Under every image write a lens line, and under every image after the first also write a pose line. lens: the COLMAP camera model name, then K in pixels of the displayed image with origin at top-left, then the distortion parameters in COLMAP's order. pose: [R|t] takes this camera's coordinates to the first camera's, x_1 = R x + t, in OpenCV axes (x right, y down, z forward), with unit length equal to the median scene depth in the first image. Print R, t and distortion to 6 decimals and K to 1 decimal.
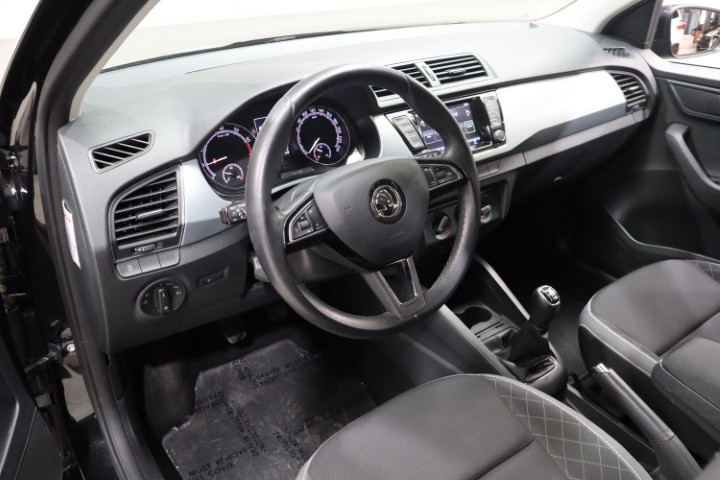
lens RADIAL K [[570.0, 0, 360.0], [0, 570.0, 240.0], [0, 0, 1]] dist [-0.000143, -0.000022]
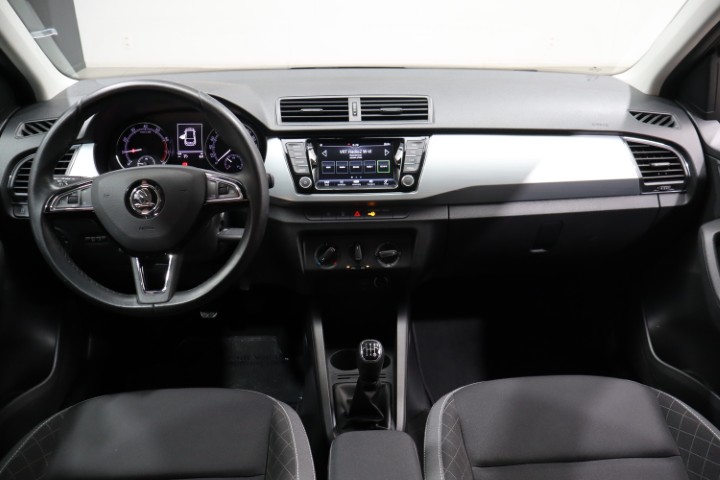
lens RADIAL K [[565.0, 0, 360.0], [0, 565.0, 240.0], [0, 0, 1]] dist [0.028204, 0.000260]
pose [[0.851814, 0.231988, -0.469676, 0.614707], [-0.259401, 0.965748, 0.006559, -0.068494], [0.455110, 0.116247, 0.882815, 0.126785]]
